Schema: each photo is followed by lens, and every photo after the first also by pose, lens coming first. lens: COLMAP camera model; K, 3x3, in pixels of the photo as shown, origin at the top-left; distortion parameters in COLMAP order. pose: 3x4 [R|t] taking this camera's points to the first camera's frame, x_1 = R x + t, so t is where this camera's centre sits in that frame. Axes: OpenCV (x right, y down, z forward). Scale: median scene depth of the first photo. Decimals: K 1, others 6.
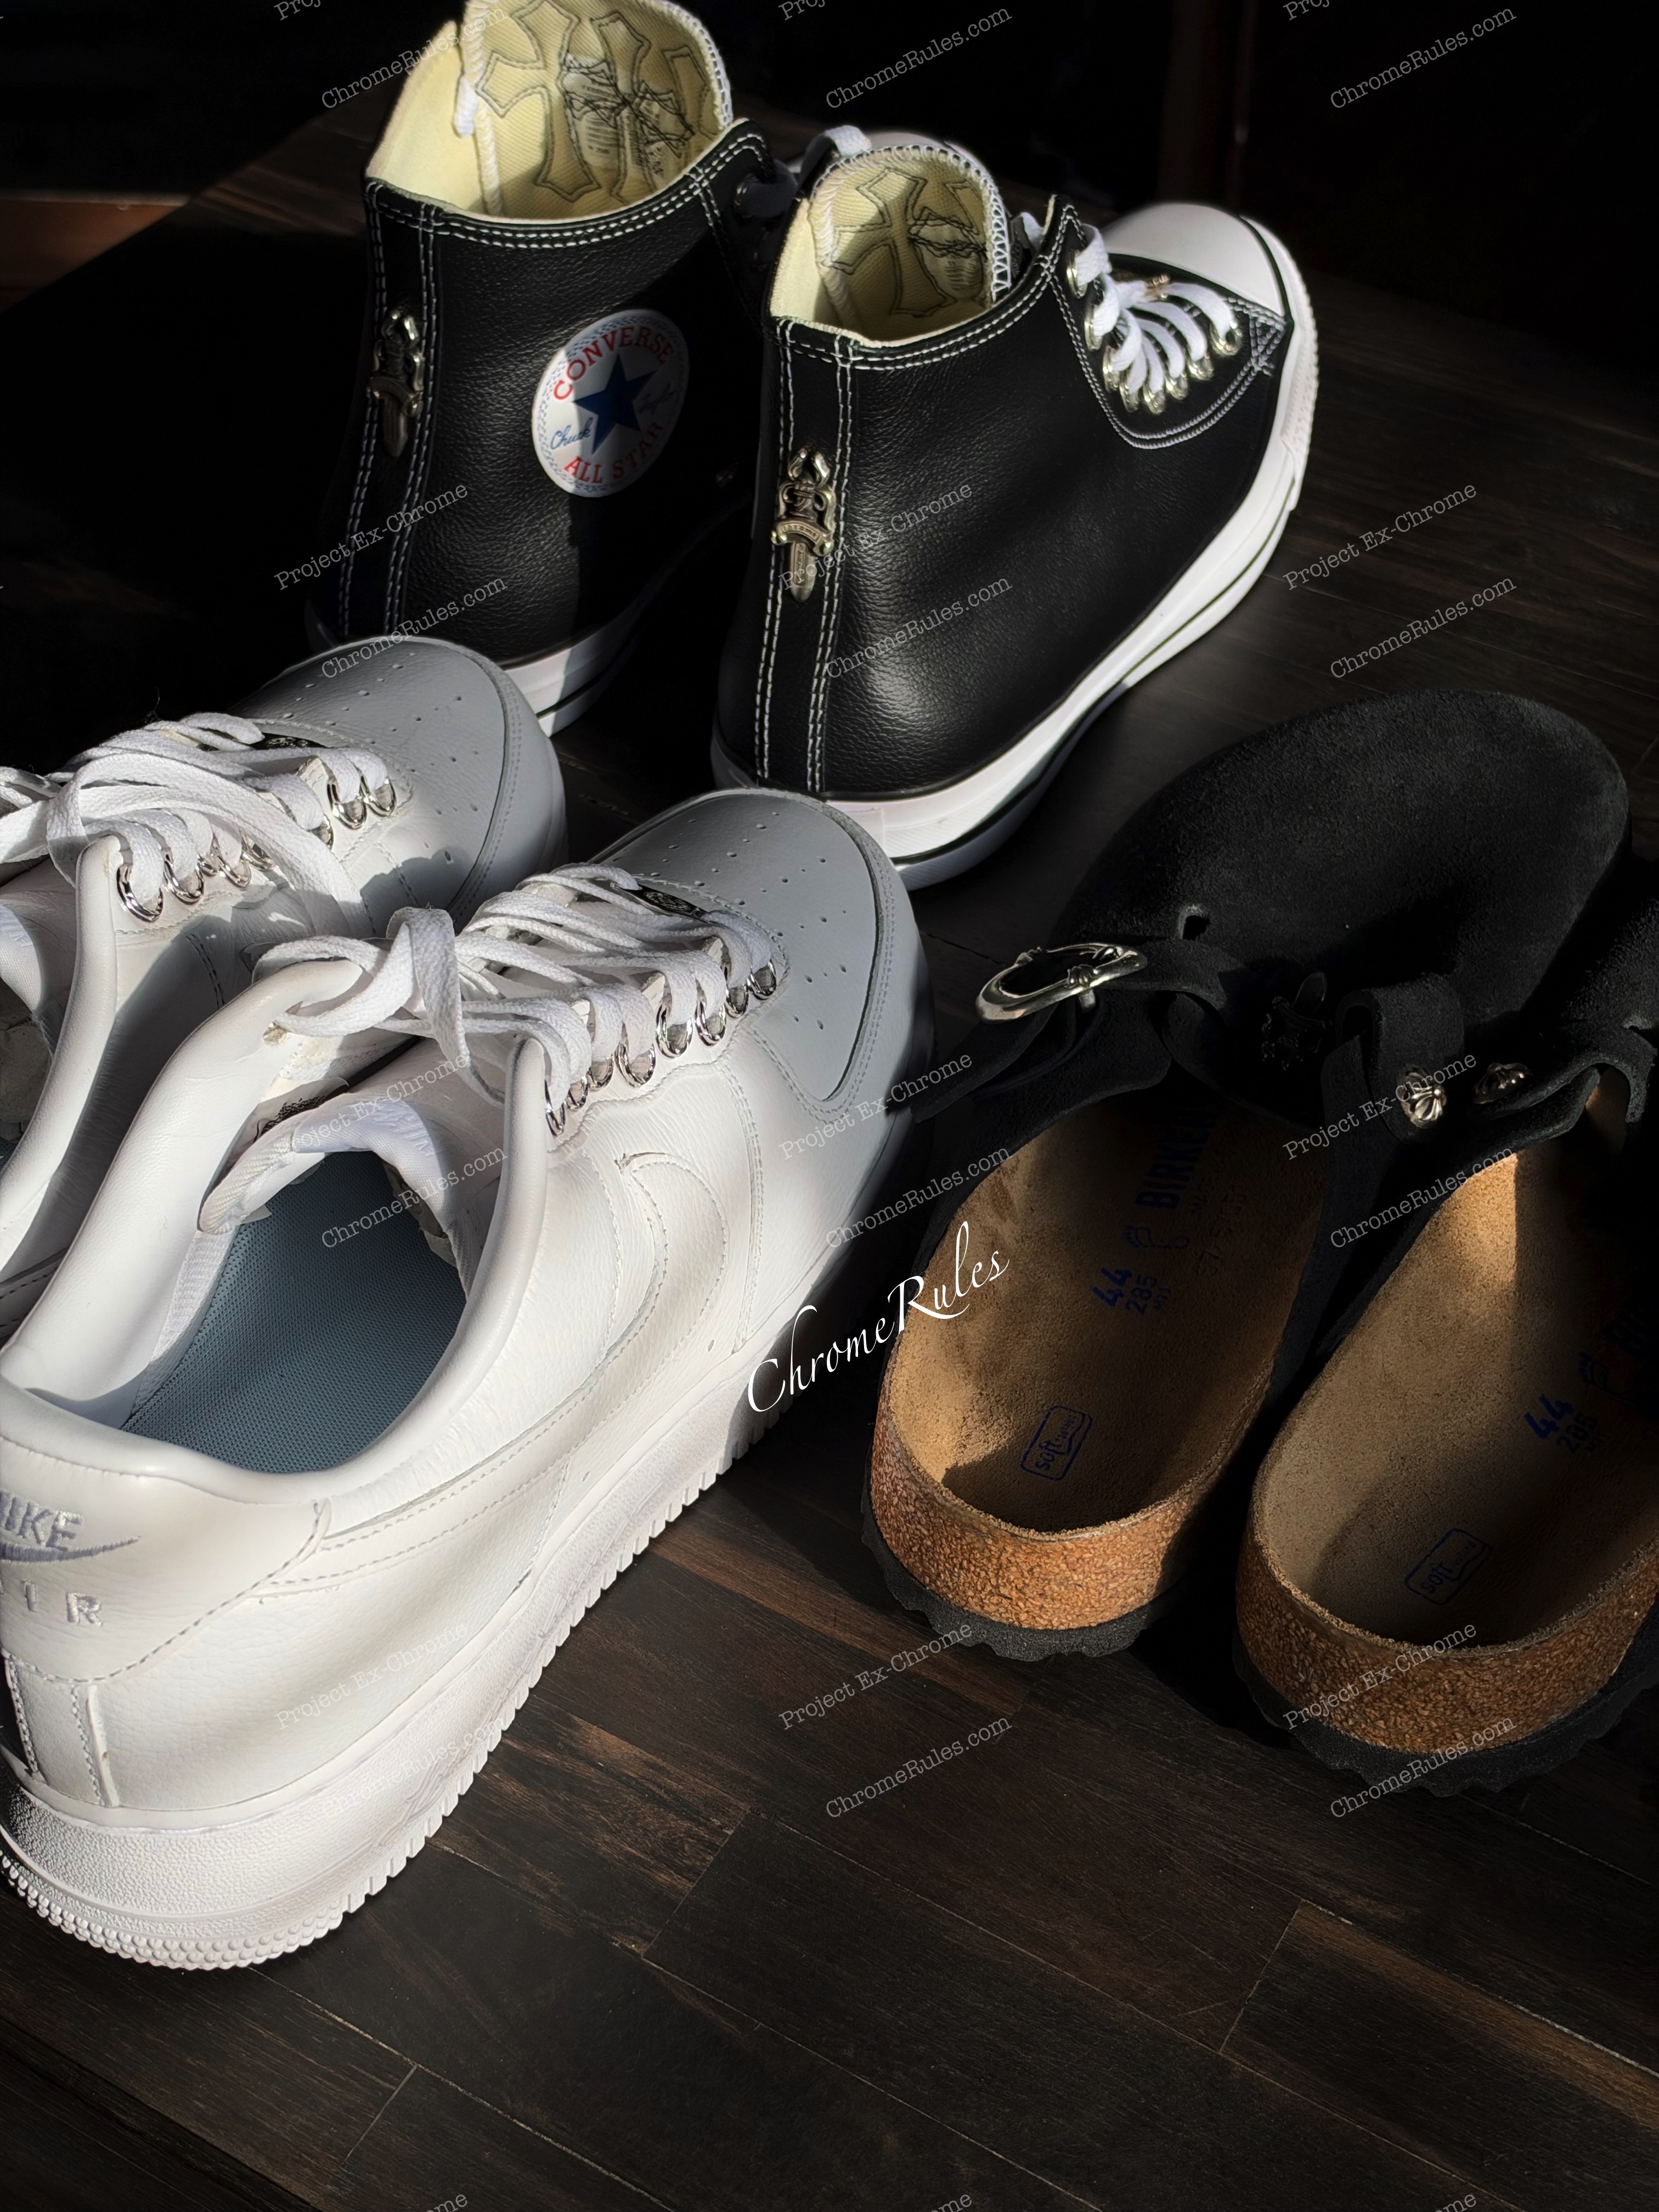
lens RADIAL K [[3138.7, 0, 819.3], [0, 3138.7, 1111.8], [0, 0, 1]] dist [0.269011, -0.879942]
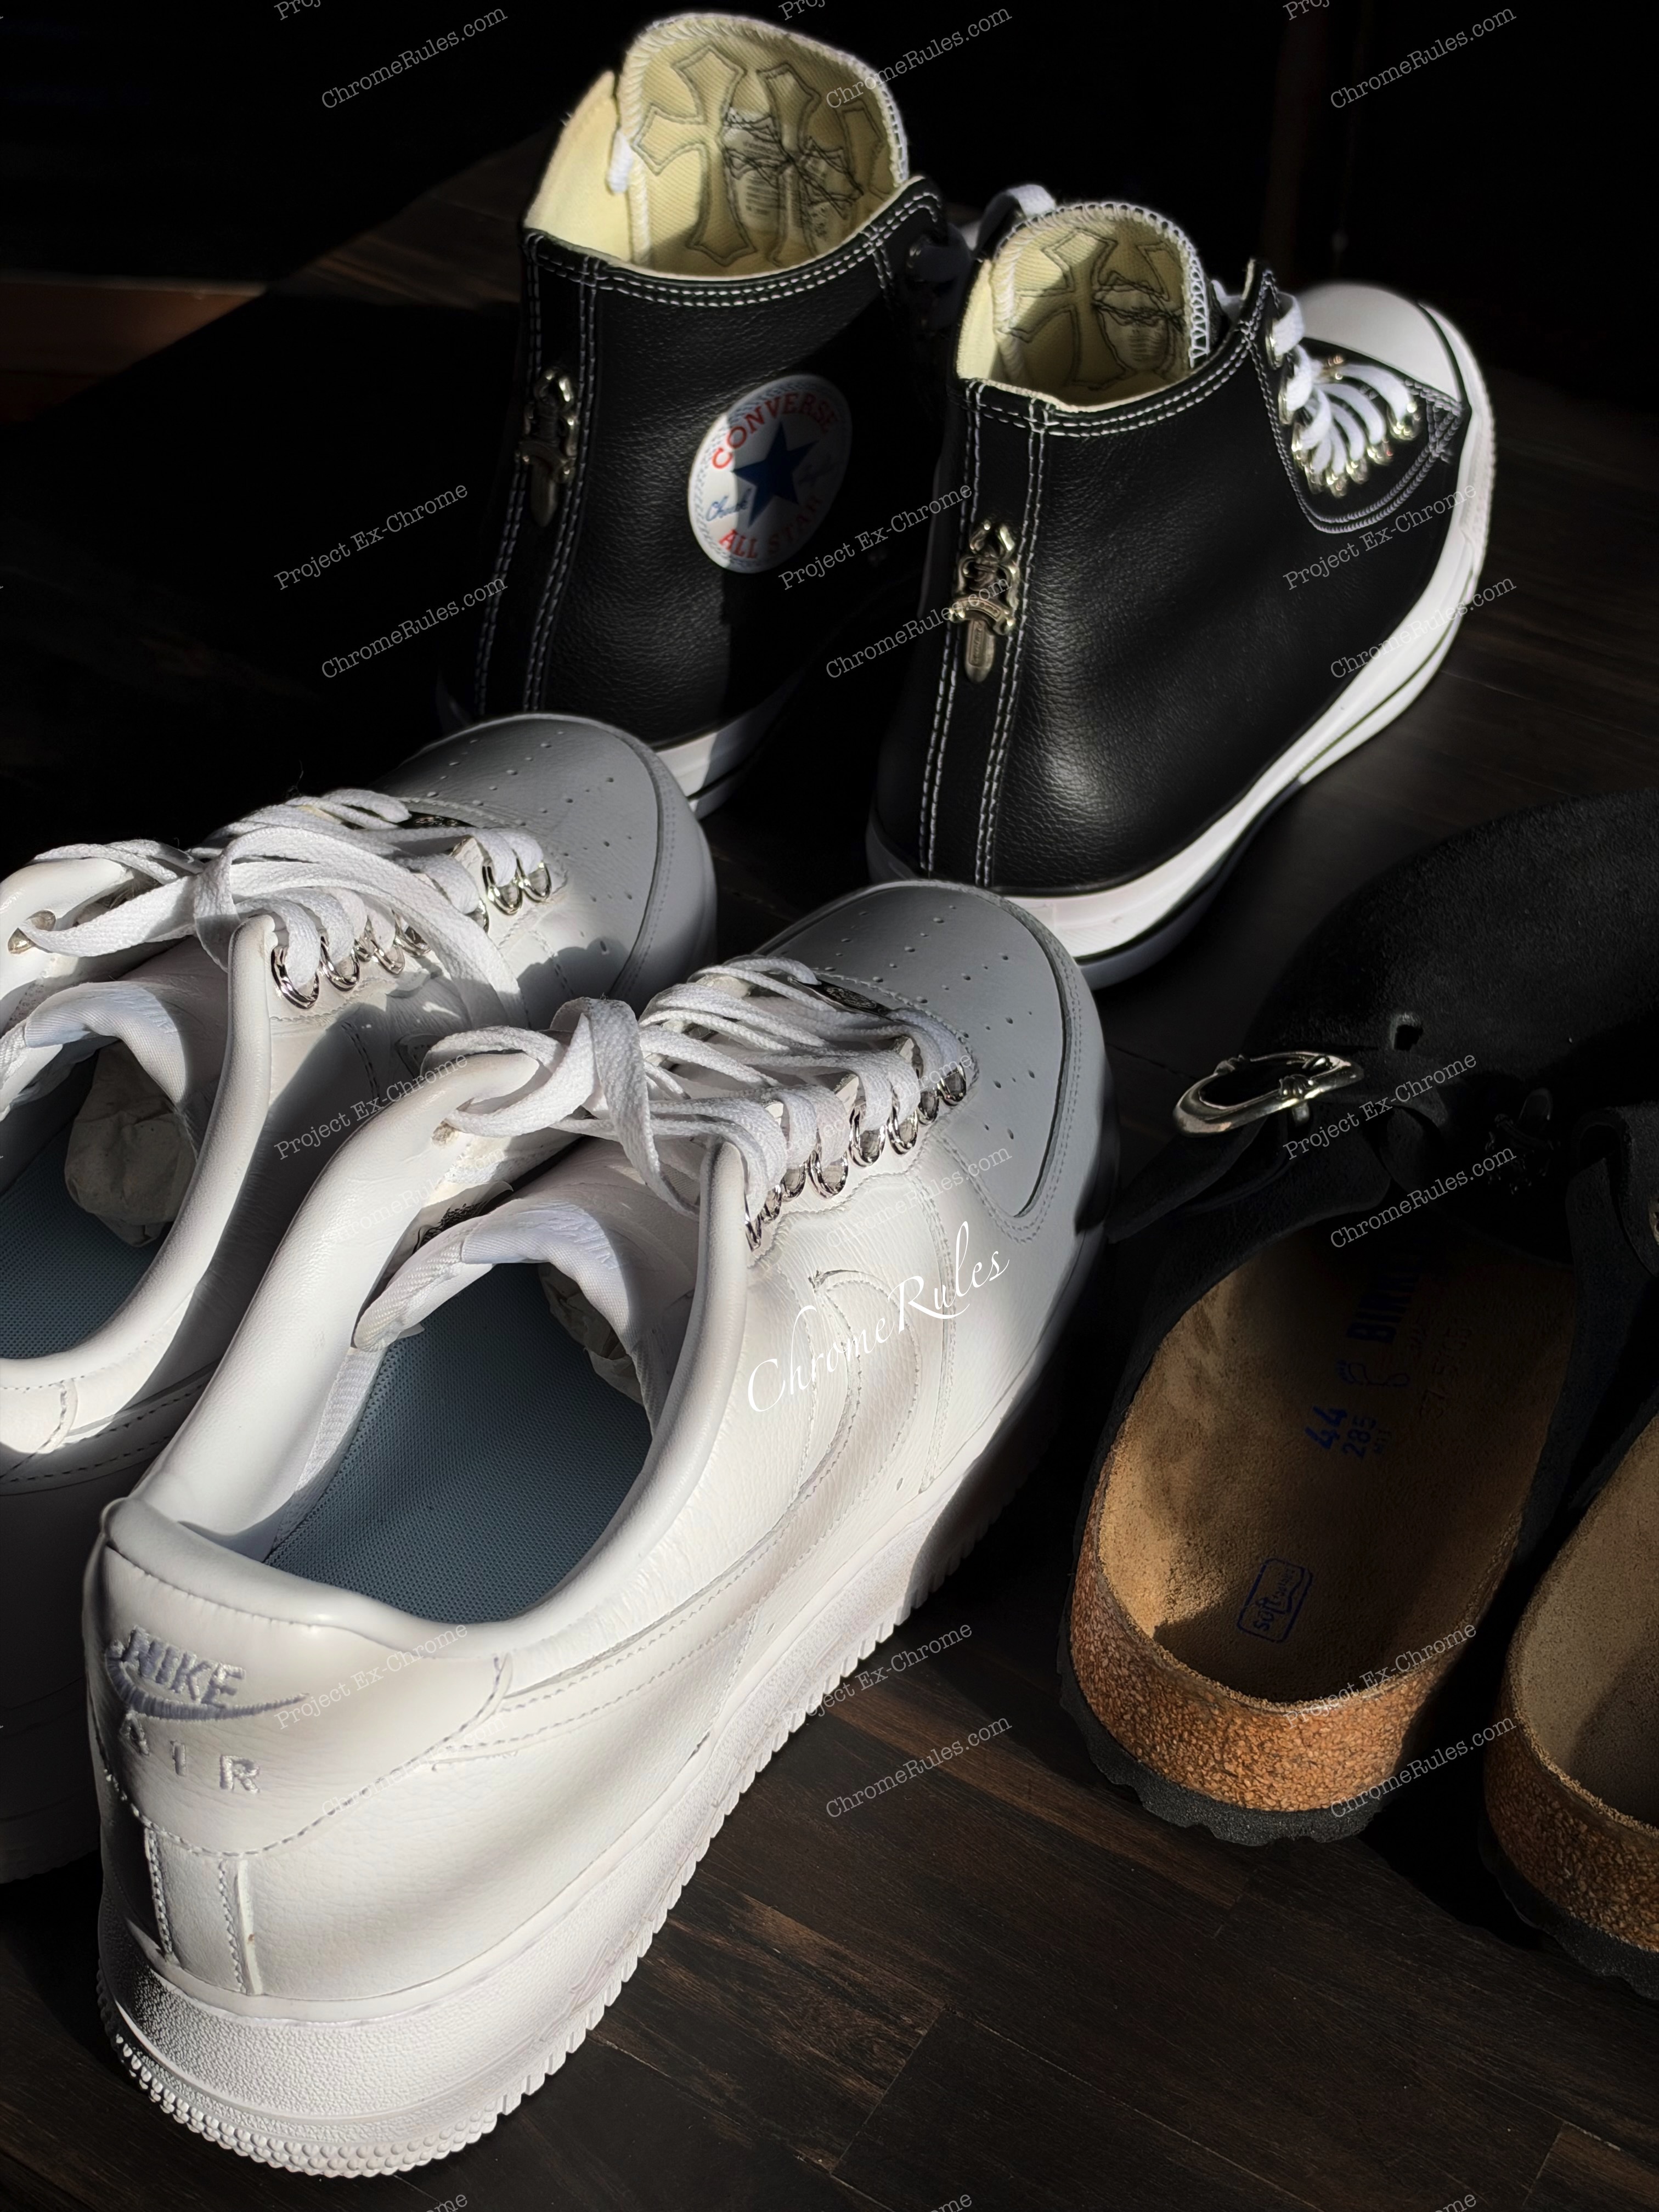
lens RADIAL K [[3138.7, 0, 819.3], [0, 3138.7, 1111.8], [0, 0, 1]] dist [0.269011, -0.879942]
pose [[0.999813, 0.019054, -0.003286, -0.055489], [-0.019162, 0.999143, -0.036683, 0.000598], [0.002584, 0.036739, 0.999322, 0.083411]]
